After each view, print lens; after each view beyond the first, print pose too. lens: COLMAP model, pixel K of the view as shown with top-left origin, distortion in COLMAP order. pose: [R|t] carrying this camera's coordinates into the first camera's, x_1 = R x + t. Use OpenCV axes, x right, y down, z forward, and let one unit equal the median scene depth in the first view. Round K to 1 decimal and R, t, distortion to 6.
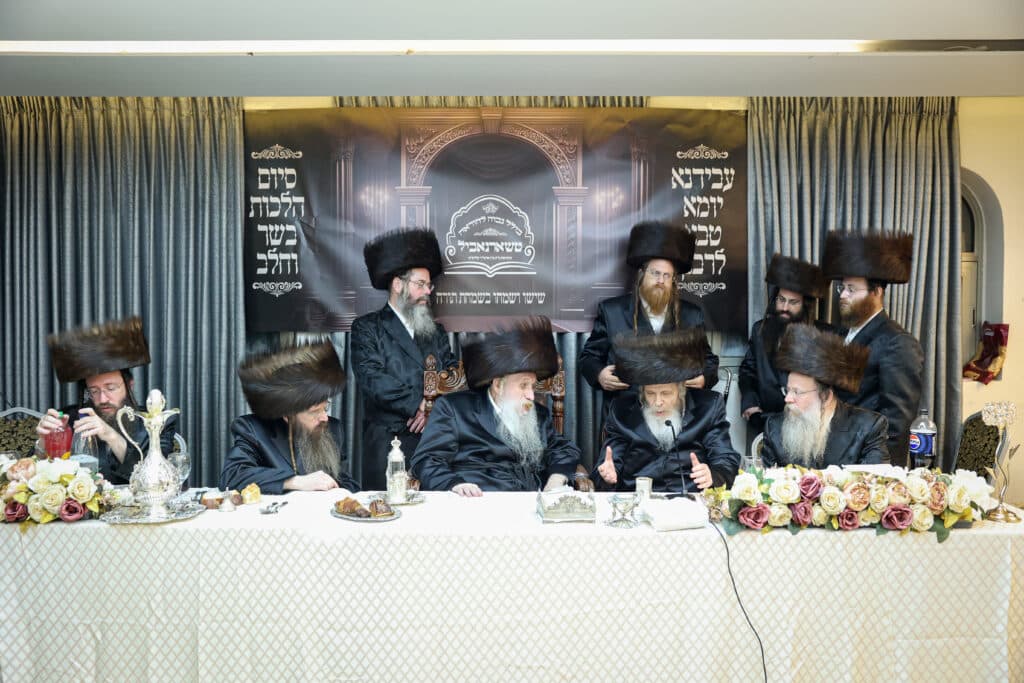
lens RADIAL K [[915.7, 0, 536.5], [0, 915.7, 339.8], [0, 0, 1]] dist [-0.000145, 0.000285]
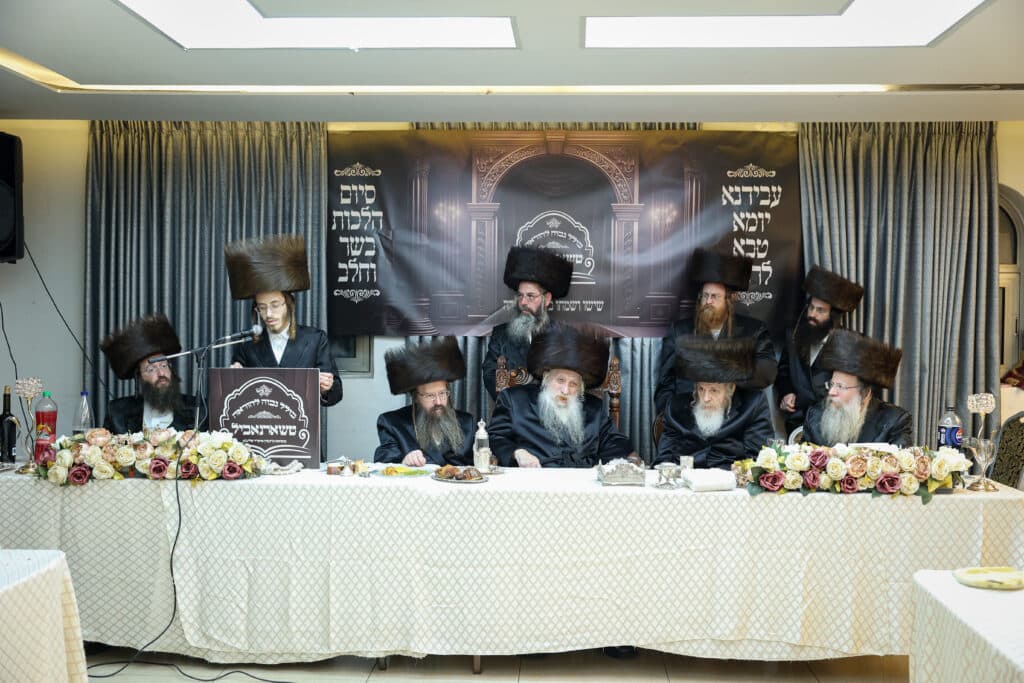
lens RADIAL K [[1201.4, 0, 512.0], [0, 1201.4, 341.5], [0, 0, 1]] dist [0.109656, -0.003102]
pose [[0.998227, 0.008603, -0.058899, -0.021632], [-0.009479, 0.999848, -0.014611, 0.028308], [0.058765, 0.015143, 0.998157, -0.653305]]
